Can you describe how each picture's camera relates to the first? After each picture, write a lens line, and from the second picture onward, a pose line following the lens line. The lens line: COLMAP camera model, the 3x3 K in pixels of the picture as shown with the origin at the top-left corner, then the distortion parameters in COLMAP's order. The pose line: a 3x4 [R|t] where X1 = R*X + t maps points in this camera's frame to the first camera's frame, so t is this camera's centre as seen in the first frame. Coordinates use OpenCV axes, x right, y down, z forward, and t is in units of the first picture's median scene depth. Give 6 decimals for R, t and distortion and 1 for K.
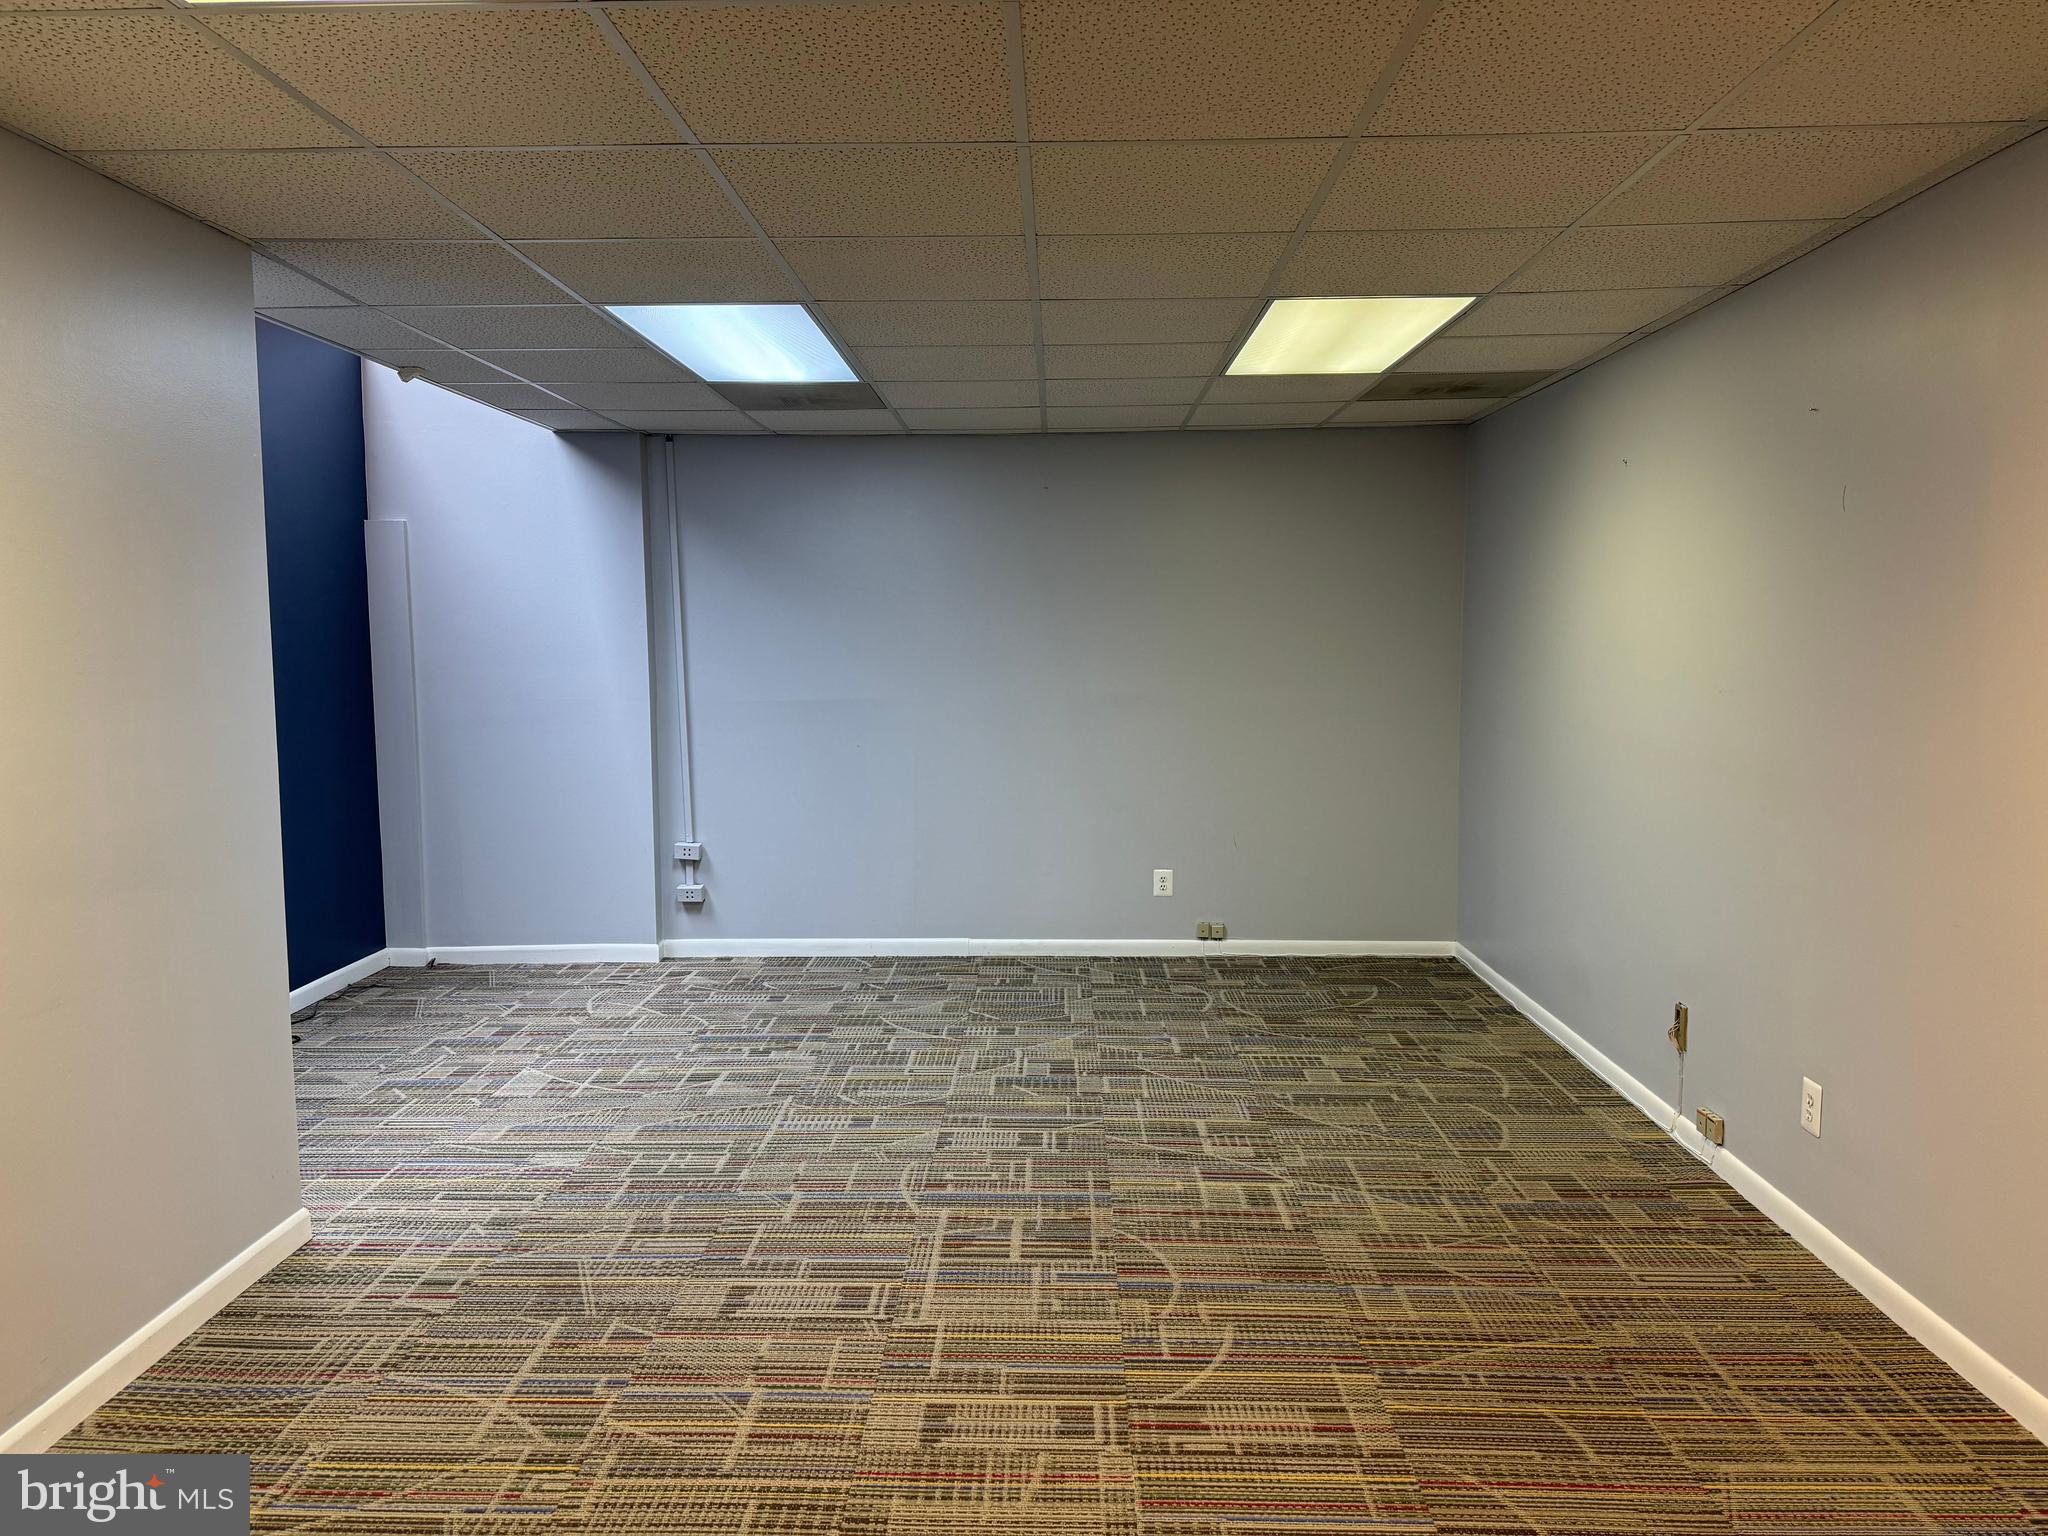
lens RADIAL K [[1444.0, 0, 1016.8], [0, 1444.0, 771.4], [0, 0, 1]] dist [0.010807, -0.009723]
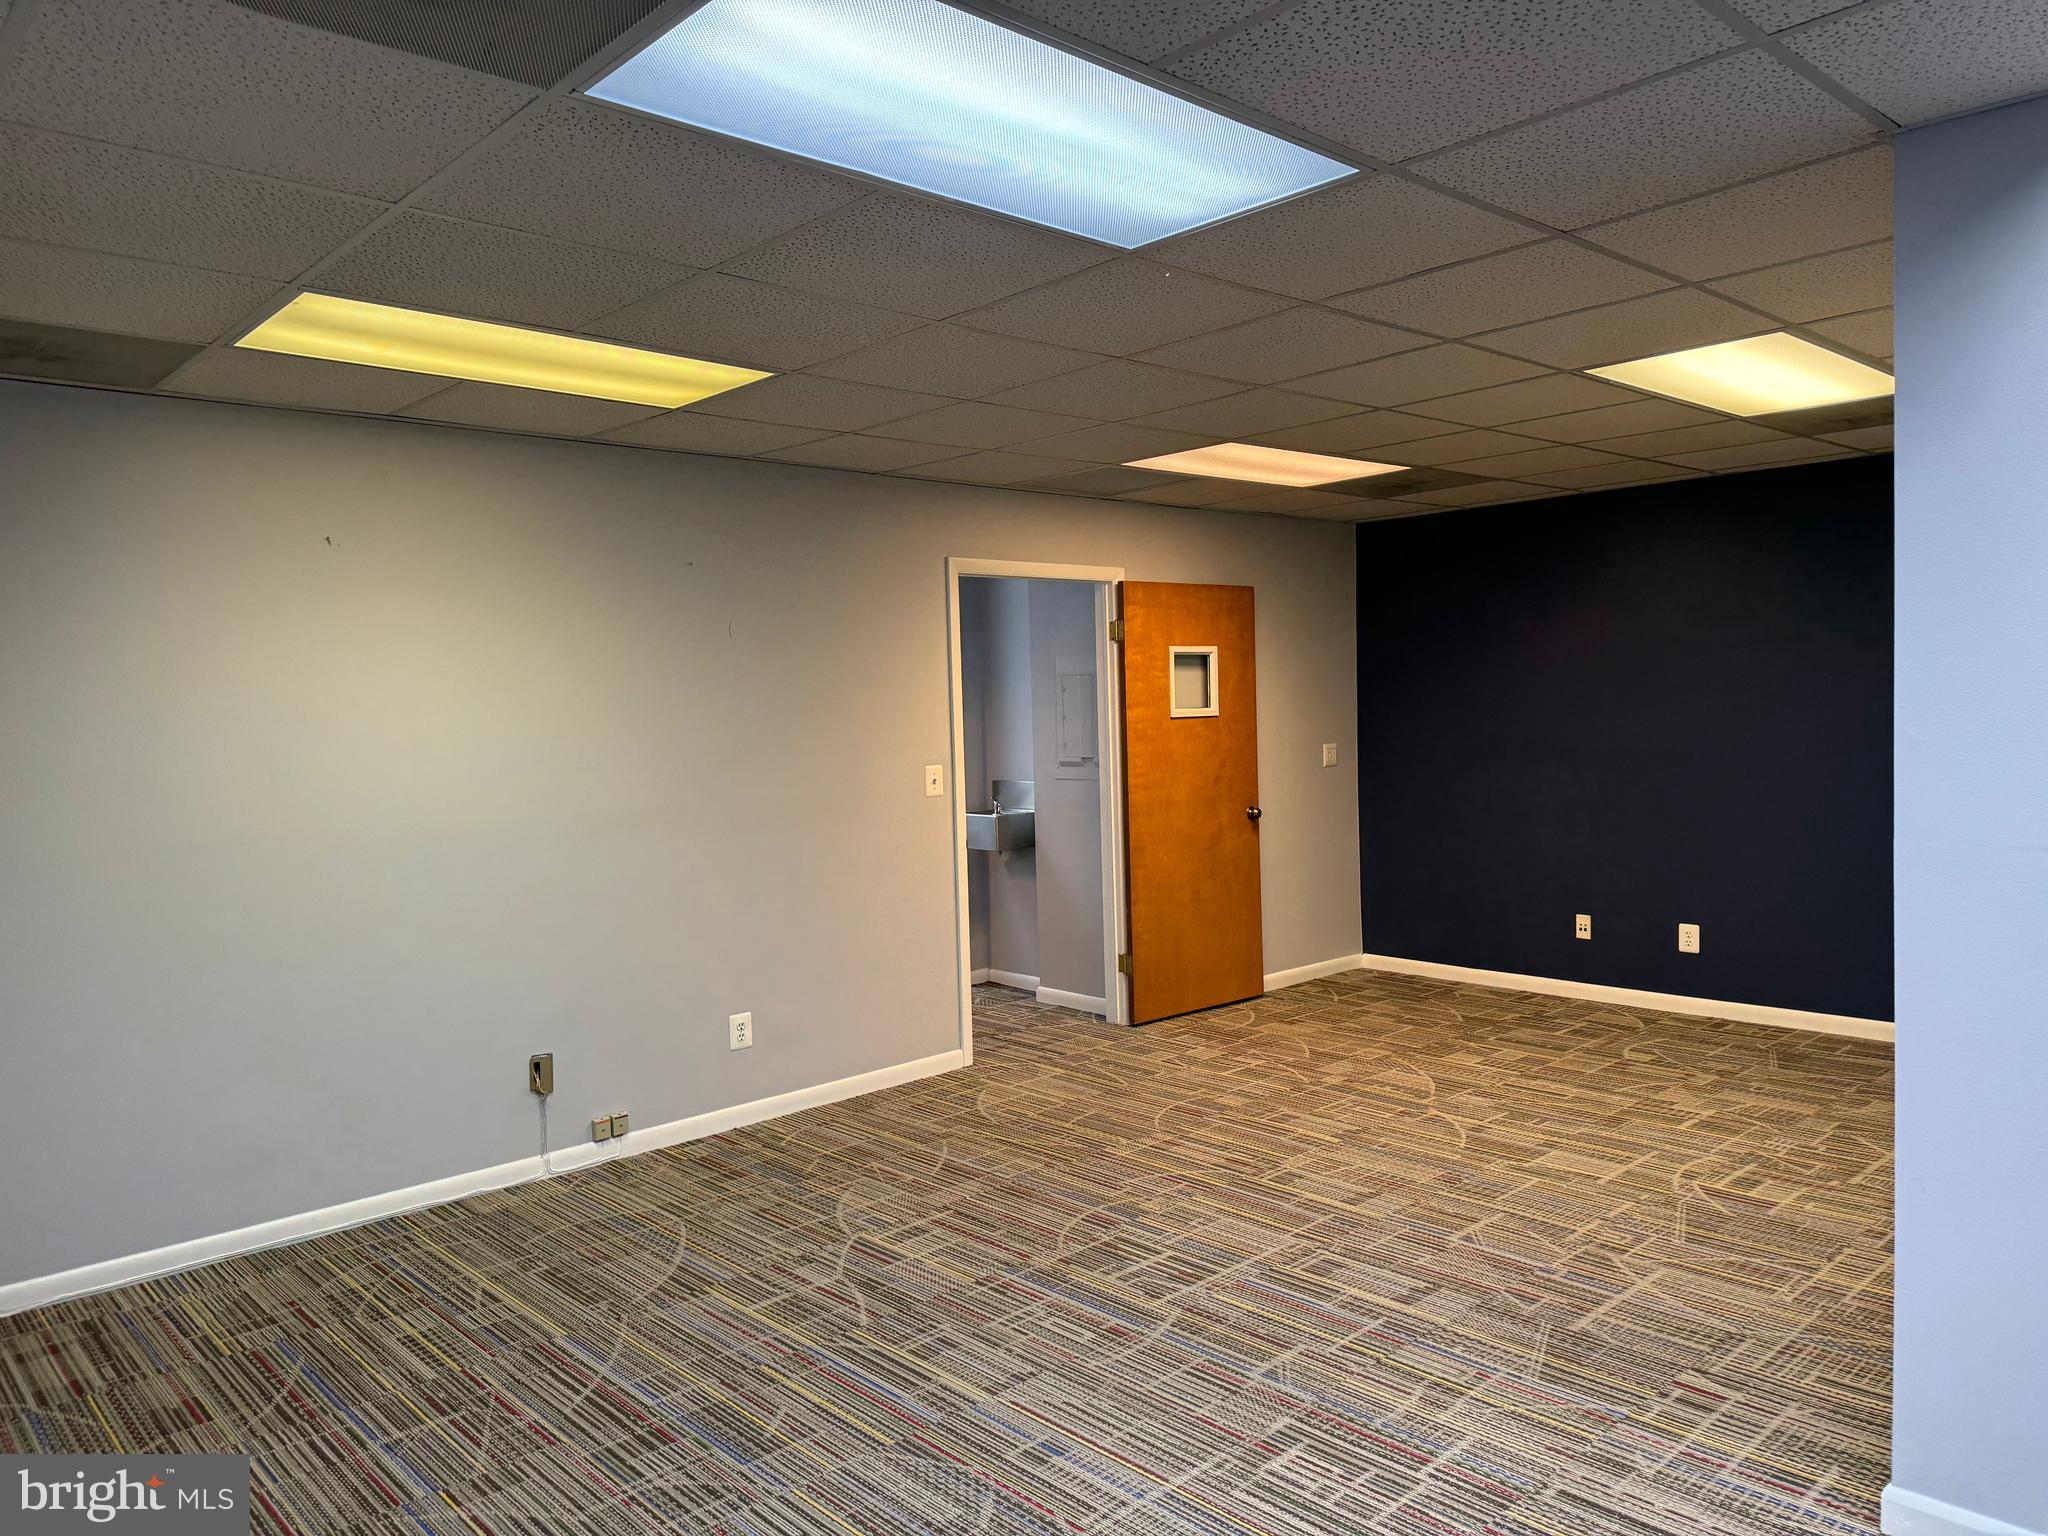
lens RADIAL K [[1444.0, 0, 1019.7], [0, 1444.0, 769.2], [0, 0, 1]] dist [0.010807, -0.009723]
pose [[-0.697342, -0.012419, 0.716631, -0.729569], [0.102796, 0.987780, 0.117148, -0.182379], [-0.709329, 0.155359, -0.687543, 1.811081]]
